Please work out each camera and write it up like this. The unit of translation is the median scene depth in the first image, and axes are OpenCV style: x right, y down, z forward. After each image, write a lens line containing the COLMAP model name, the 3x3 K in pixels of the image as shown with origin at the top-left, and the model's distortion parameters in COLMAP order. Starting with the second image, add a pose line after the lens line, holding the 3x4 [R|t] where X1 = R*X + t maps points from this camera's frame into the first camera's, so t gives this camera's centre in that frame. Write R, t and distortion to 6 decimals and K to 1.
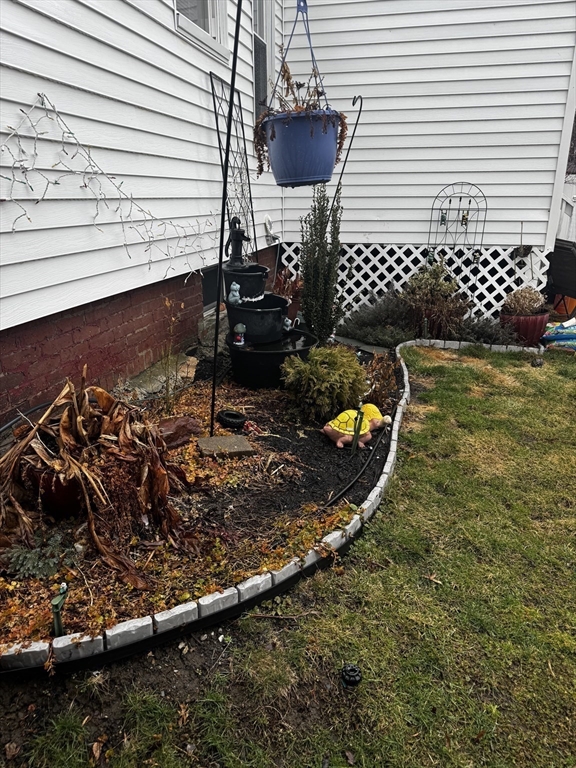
lens RADIAL K [[539.7, 0, 282.8], [0, 539.7, 387.3], [0, 0, 1]] dist [0.090669, -0.121380]
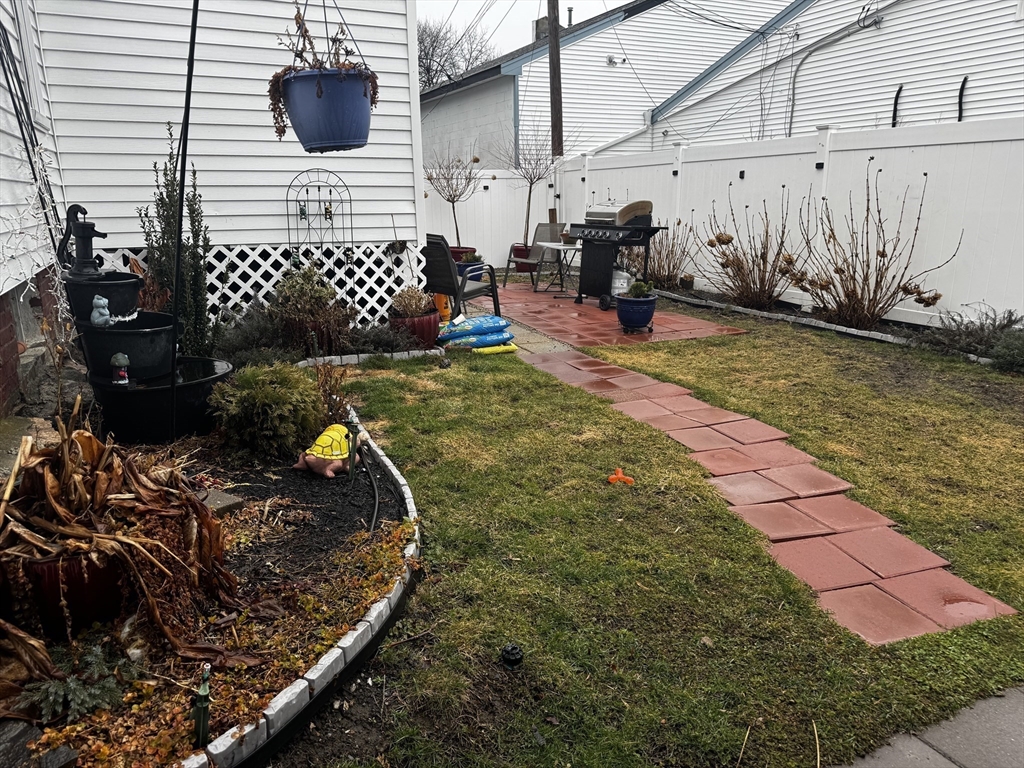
lens RADIAL K [[719.6, 0, 521.9], [0, 719.6, 389.0], [0, 0, 1]] dist [0.090669, -0.121380]
pose [[0.765915, -0.167823, 0.620652, -0.181570], [0.217282, 0.976100, -0.004201, 0.027678], [-0.605114, 0.138074, 0.784075, -0.019749]]
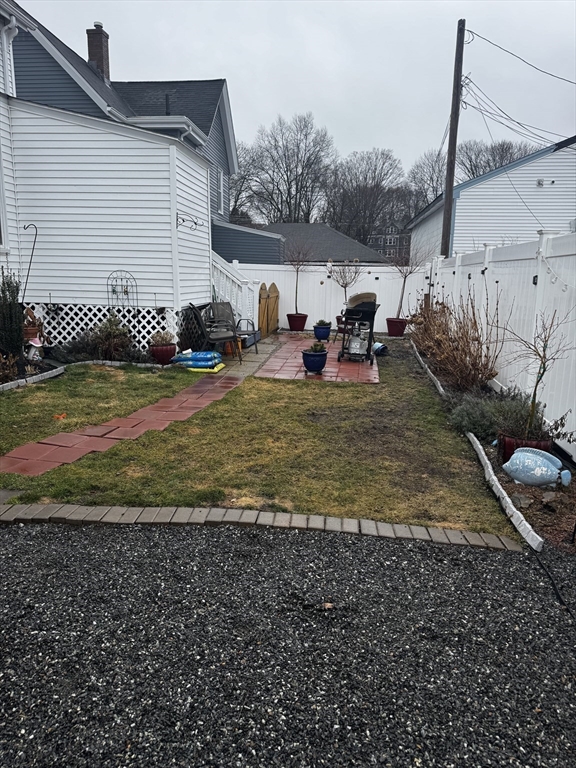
lens RADIAL K [[539.7, 0, 292.4], [0, 539.7, 387.6], [0, 0, 1]] dist [0.090669, -0.121380]
pose [[0.989619, -0.004729, 0.143639, 0.608153], [0.023451, 0.991377, -0.128928, 0.222455], [-0.141790, 0.130958, 0.981196, -0.702446]]
